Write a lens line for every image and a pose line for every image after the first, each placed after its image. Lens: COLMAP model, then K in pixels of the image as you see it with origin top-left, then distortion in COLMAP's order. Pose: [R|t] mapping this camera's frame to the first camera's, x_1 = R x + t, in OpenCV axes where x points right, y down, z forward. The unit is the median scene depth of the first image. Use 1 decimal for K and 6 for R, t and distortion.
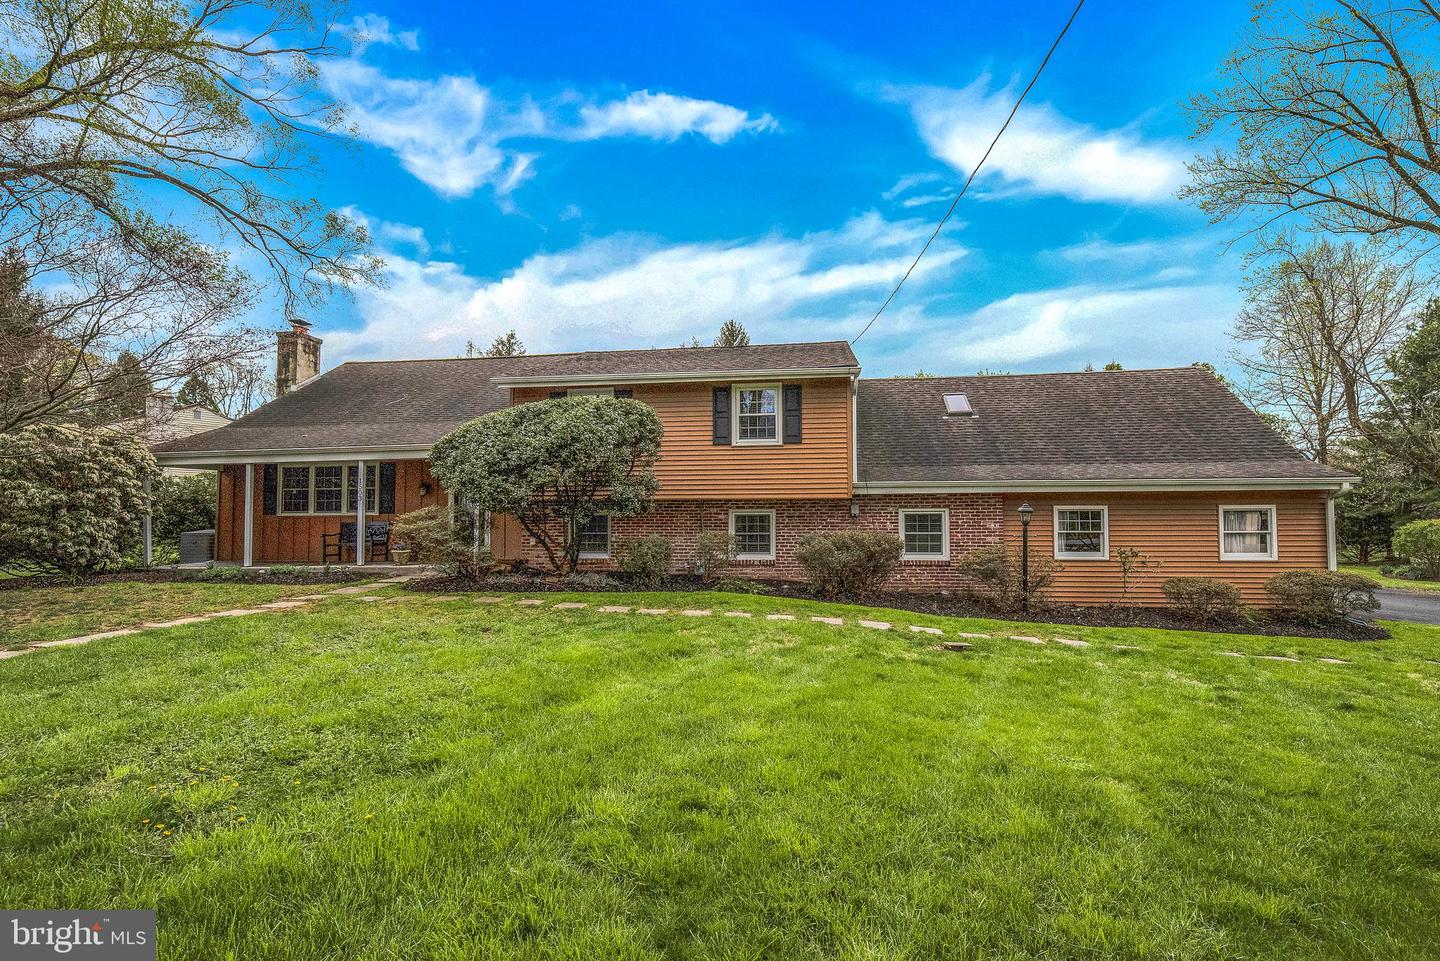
lens RADIAL K [[633.3, 0, 720.3], [0, 633.3, 510.1], [0, 0, 1]] dist [0.000407, 0.000042]
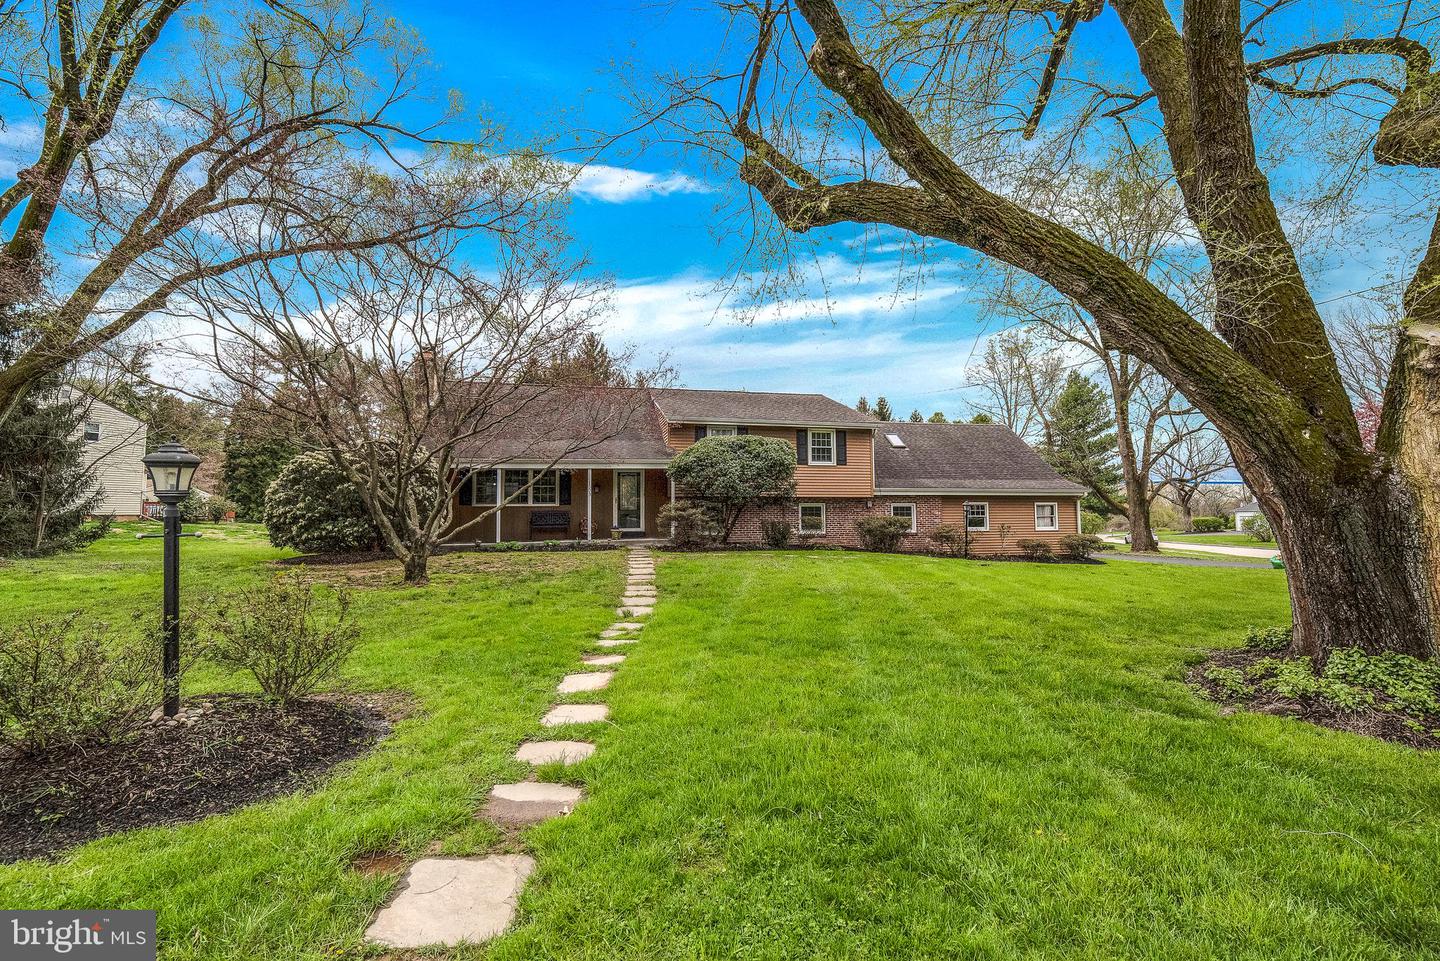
lens RADIAL K [[622.7, 0, 720.0], [0, 622.7, 480.5], [0, 0, 1]] dist [0.011255, -0.000020]
pose [[0.935061, 0.018334, 0.354012, -0.786205], [-0.005712, 0.999311, -0.036665, 0.000638], [-0.354440, 0.032262, 0.934522, -0.456453]]
